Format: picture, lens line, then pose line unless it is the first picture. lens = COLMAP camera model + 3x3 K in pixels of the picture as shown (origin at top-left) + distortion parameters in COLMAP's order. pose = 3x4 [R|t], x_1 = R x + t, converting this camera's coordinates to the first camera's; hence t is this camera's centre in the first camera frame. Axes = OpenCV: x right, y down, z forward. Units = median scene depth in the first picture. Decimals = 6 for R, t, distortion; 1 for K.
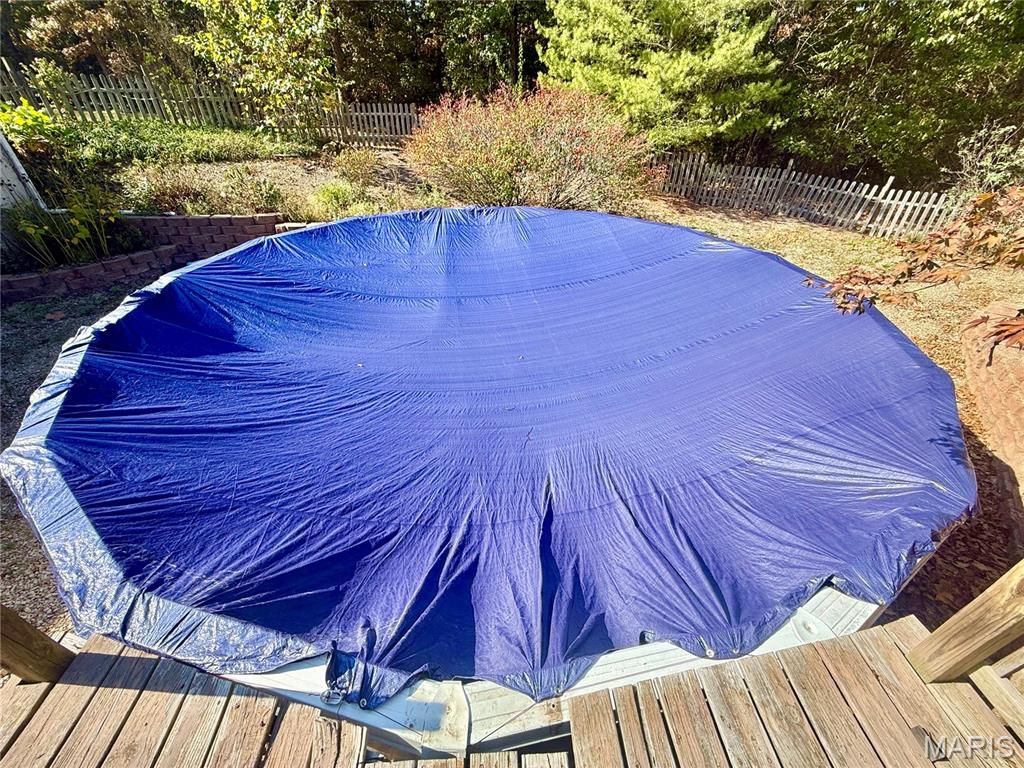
lens RADIAL K [[405.9, 0, 509.0], [0, 405.9, 381.8], [0, 0, 1]] dist [-0.000766, 0.000399]
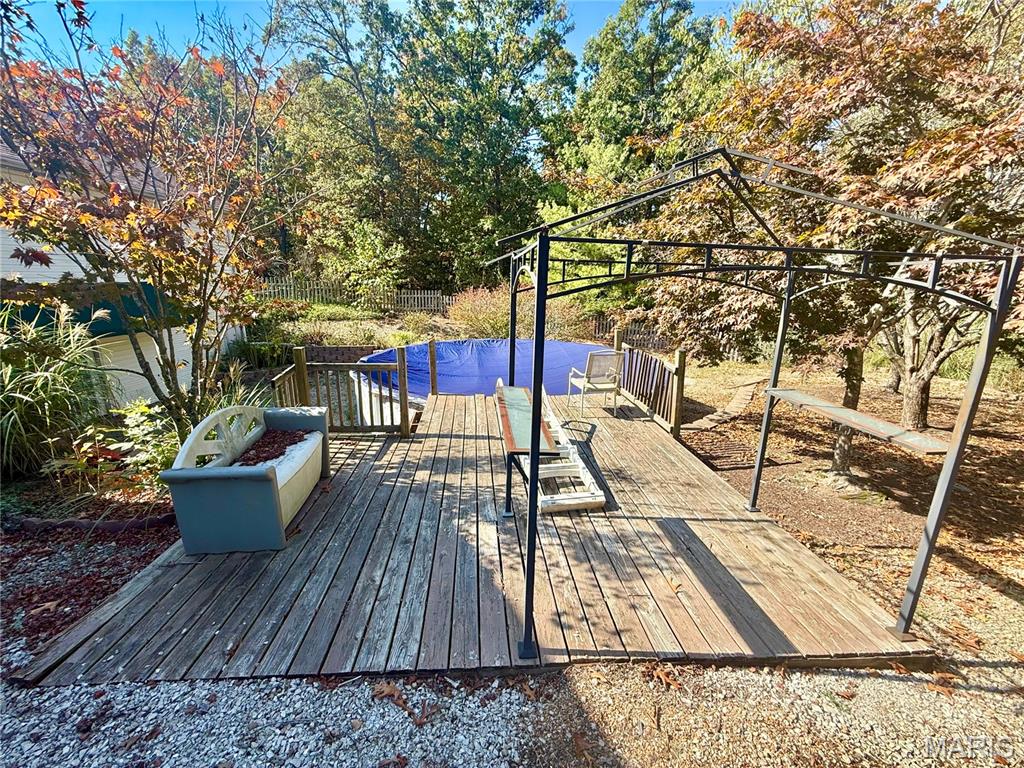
lens RADIAL K [[405.9, 0, 509.5], [0, 405.9, 387.2], [0, 0, 1]] dist [-0.000766, 0.000399]
pose [[0.998740, -0.013102, 0.048452, -0.060190], [0.029312, 0.935863, -0.351143, 0.305927], [-0.040744, 0.352121, 0.935067, -0.473127]]
